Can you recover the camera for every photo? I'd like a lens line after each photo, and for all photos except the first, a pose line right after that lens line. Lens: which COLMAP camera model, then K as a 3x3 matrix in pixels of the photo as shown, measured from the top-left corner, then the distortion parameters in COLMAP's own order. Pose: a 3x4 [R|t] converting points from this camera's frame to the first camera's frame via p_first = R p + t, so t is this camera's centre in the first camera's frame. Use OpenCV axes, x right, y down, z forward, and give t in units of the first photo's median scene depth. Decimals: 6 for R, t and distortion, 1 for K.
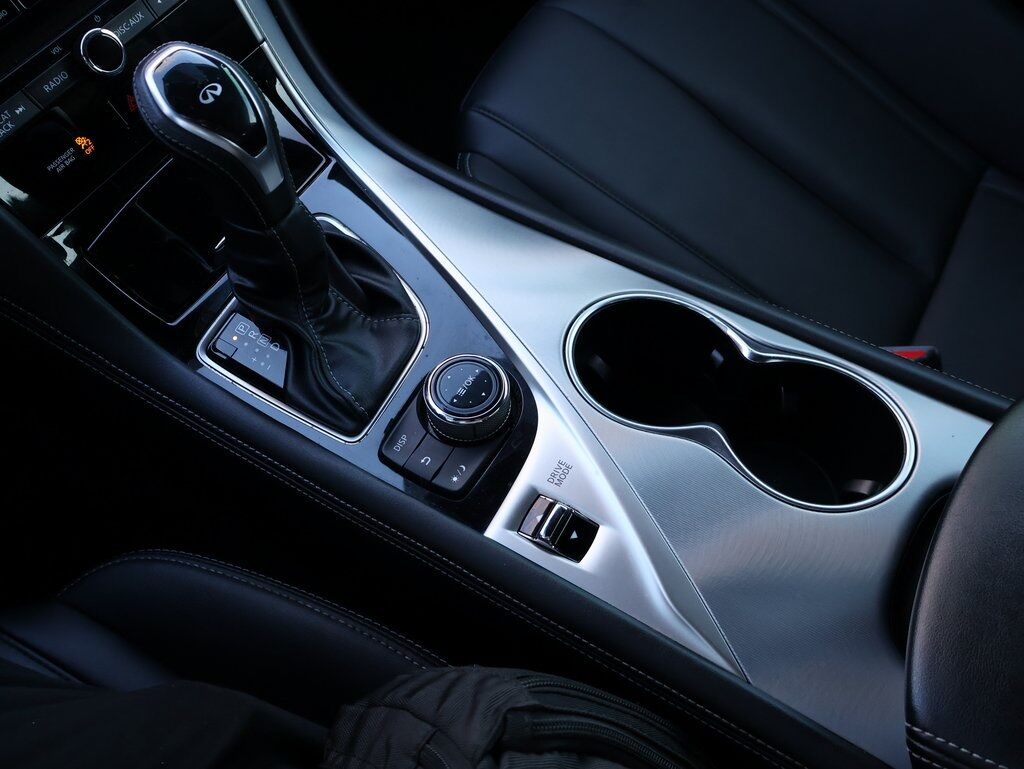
lens RADIAL K [[955.3, 0, 514.3], [0, 955.3, 384.8], [0, 0, 1]] dist [-0.007611, 0.000000]
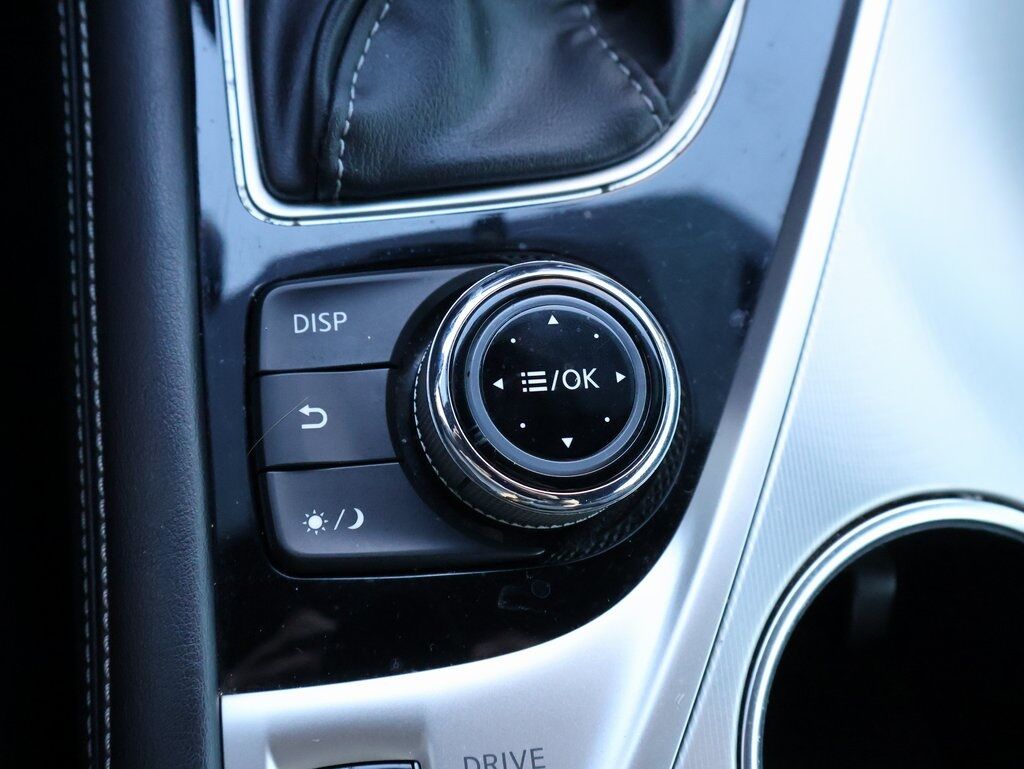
lens RADIAL K [[1151.4, 0, 510.1], [0, 1151.4, 384.1], [0, 0, 1]] dist [0.005062, 0.000000]
pose [[0.585725, 0.808553, -0.056294, -0.036259], [-0.764447, 0.574184, 0.293146, -0.096681], [0.269347, -0.128669, 0.954409, 0.599969]]
